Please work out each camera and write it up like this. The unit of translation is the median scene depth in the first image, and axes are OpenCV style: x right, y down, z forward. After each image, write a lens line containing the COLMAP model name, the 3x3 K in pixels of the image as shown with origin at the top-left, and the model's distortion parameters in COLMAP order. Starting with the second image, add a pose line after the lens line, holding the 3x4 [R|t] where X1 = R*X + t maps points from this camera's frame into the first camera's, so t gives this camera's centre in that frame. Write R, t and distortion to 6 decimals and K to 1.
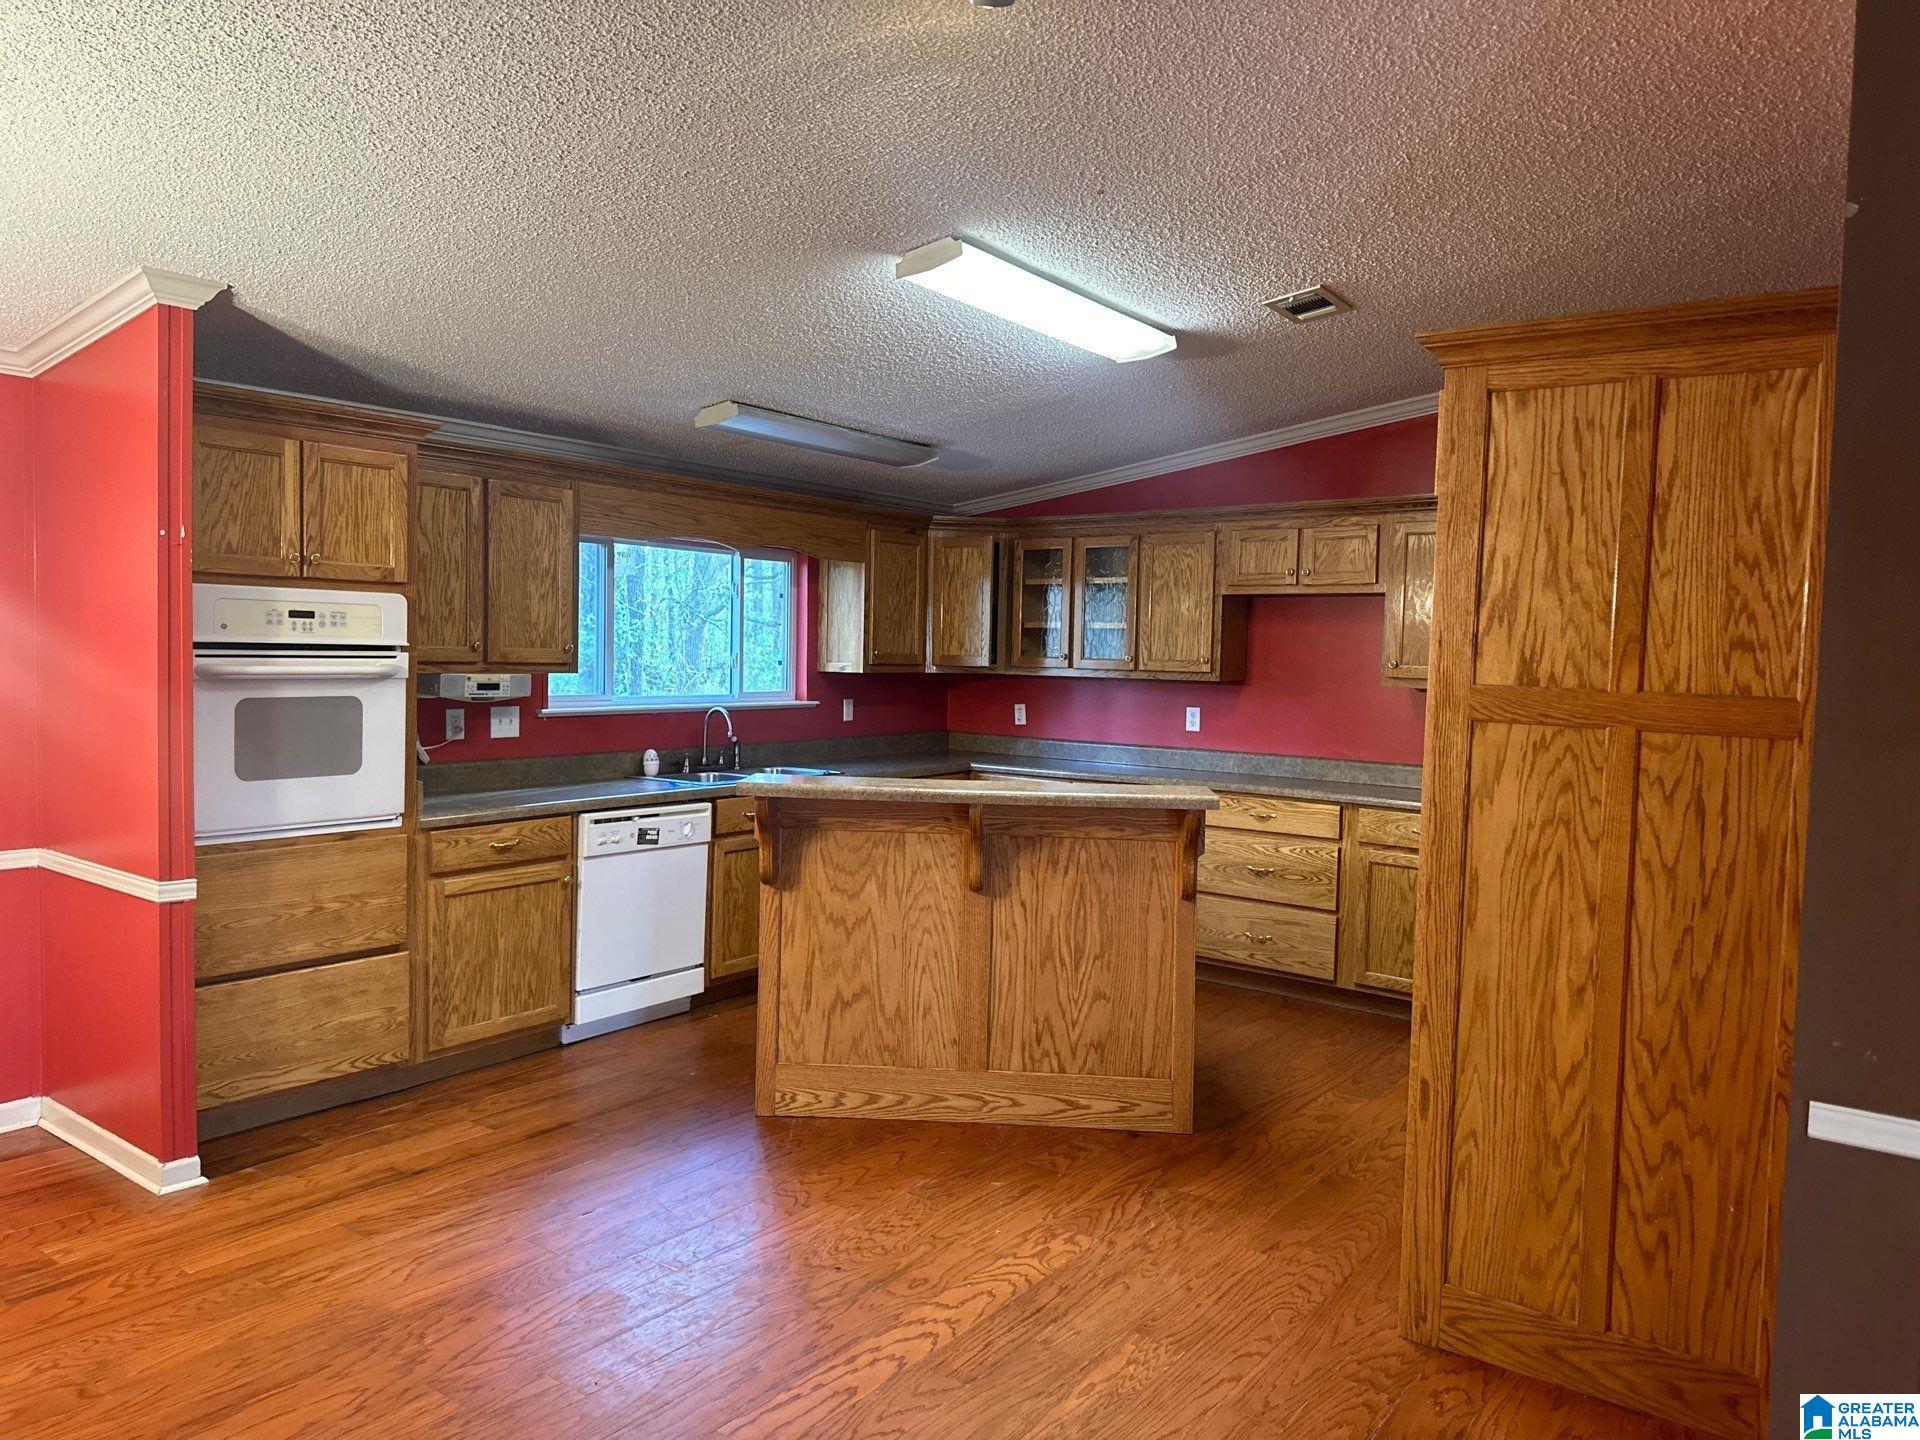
lens RADIAL K [[1352.4, 0, 968.6], [0, 1352.4, 708.4], [0, 0, 1]] dist [0.056304, -0.040259]
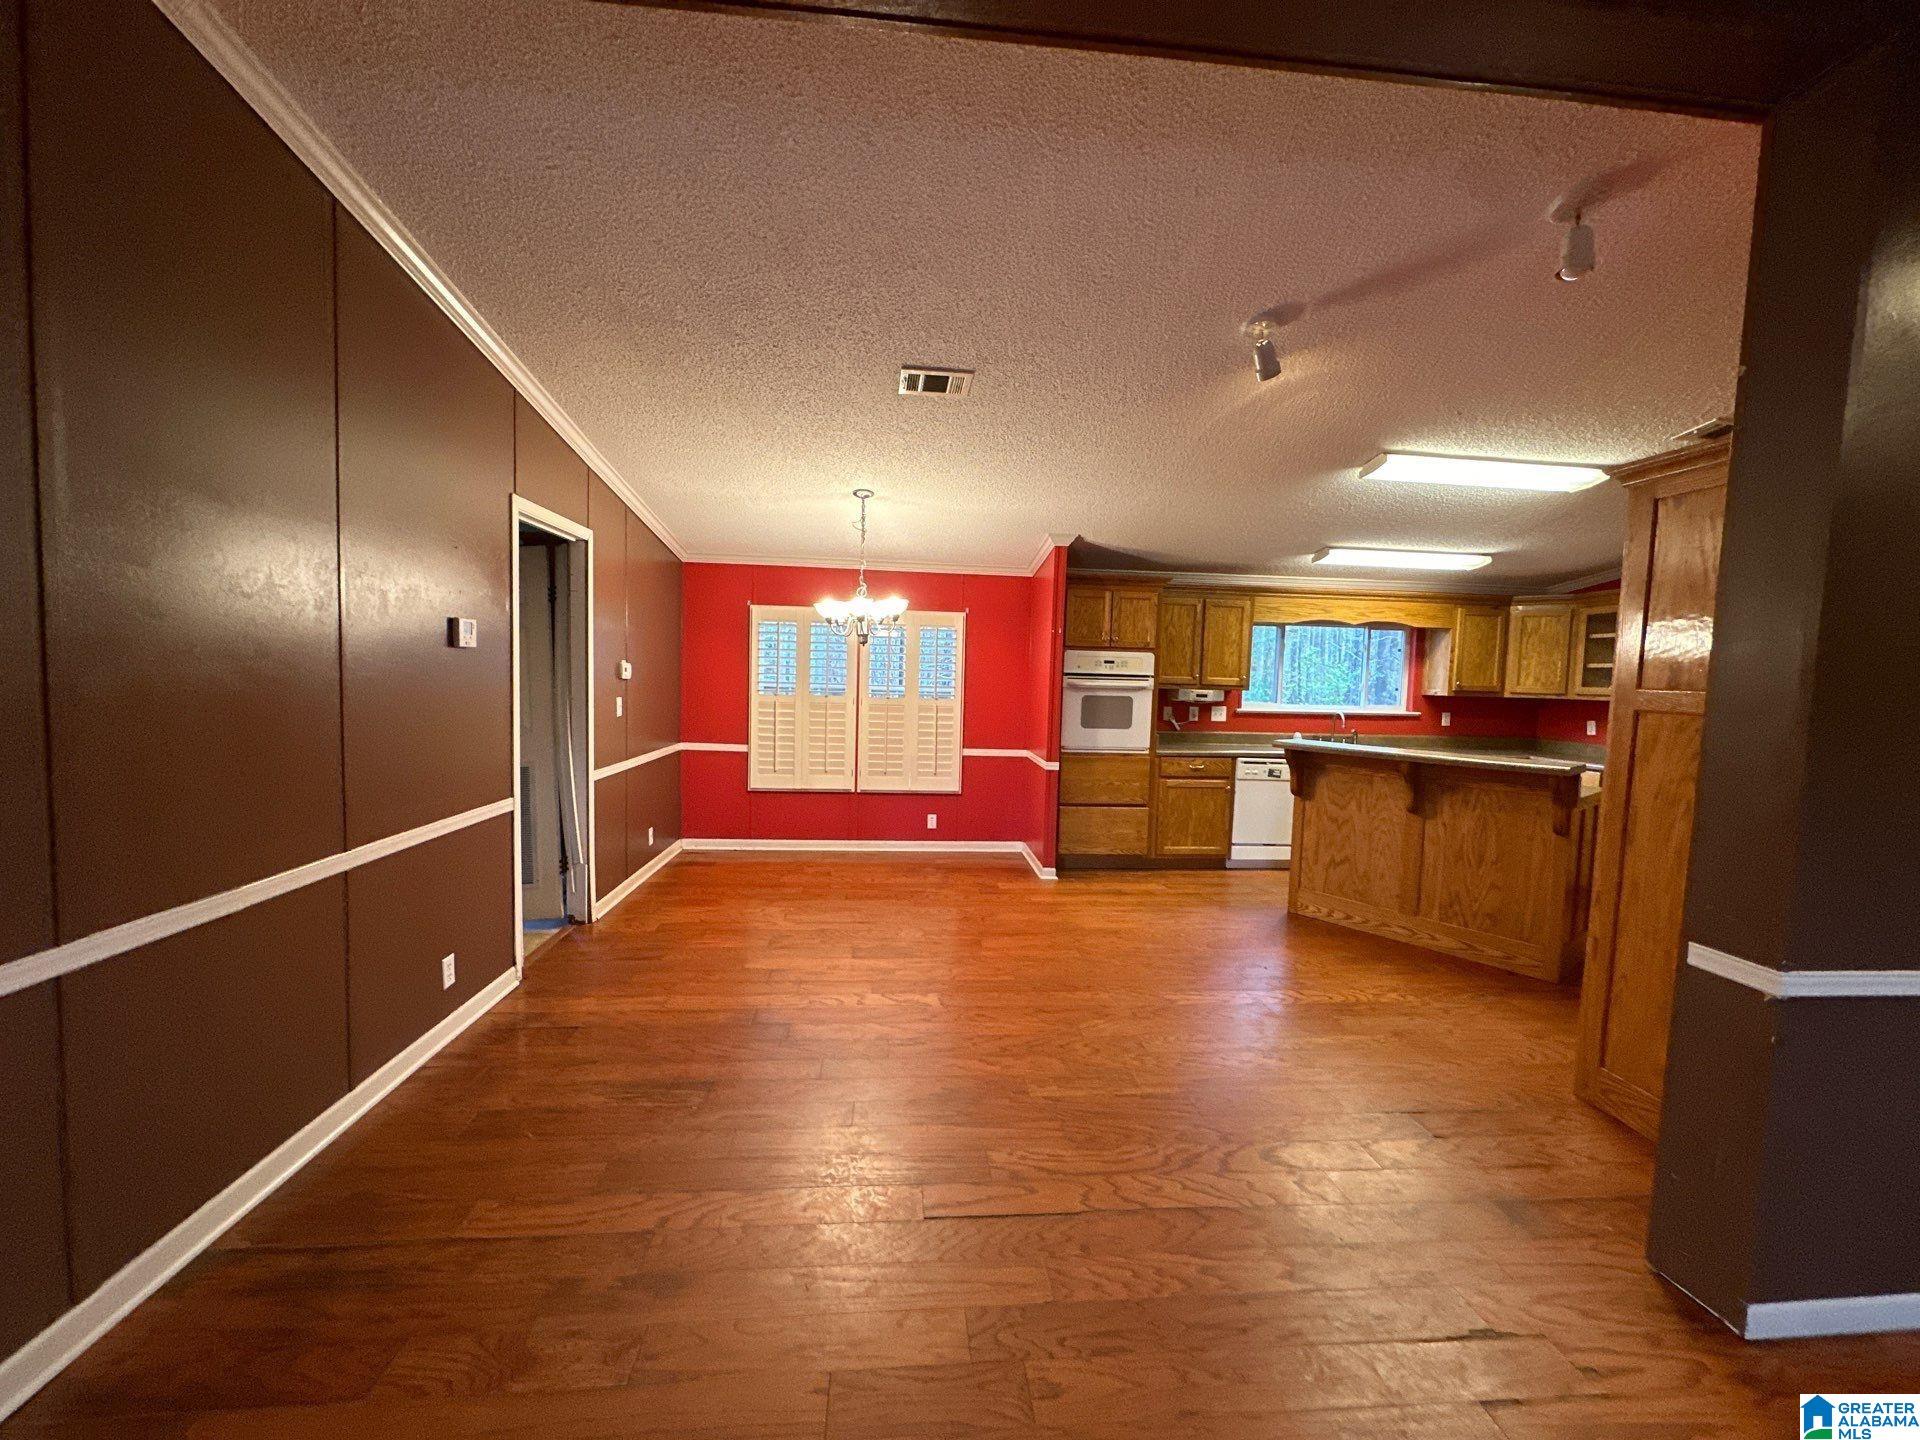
lens RADIAL K [[771.9, 0, 960.2], [0, 771.9, 721.4], [0, 0, 1]] dist [0.003671, 0.000146]
pose [[0.667382, 0.040920, -0.743590, 0.352744], [-0.046345, 0.998836, 0.013372, 0.029932], [0.743272, 0.025538, 0.668502, -0.112648]]
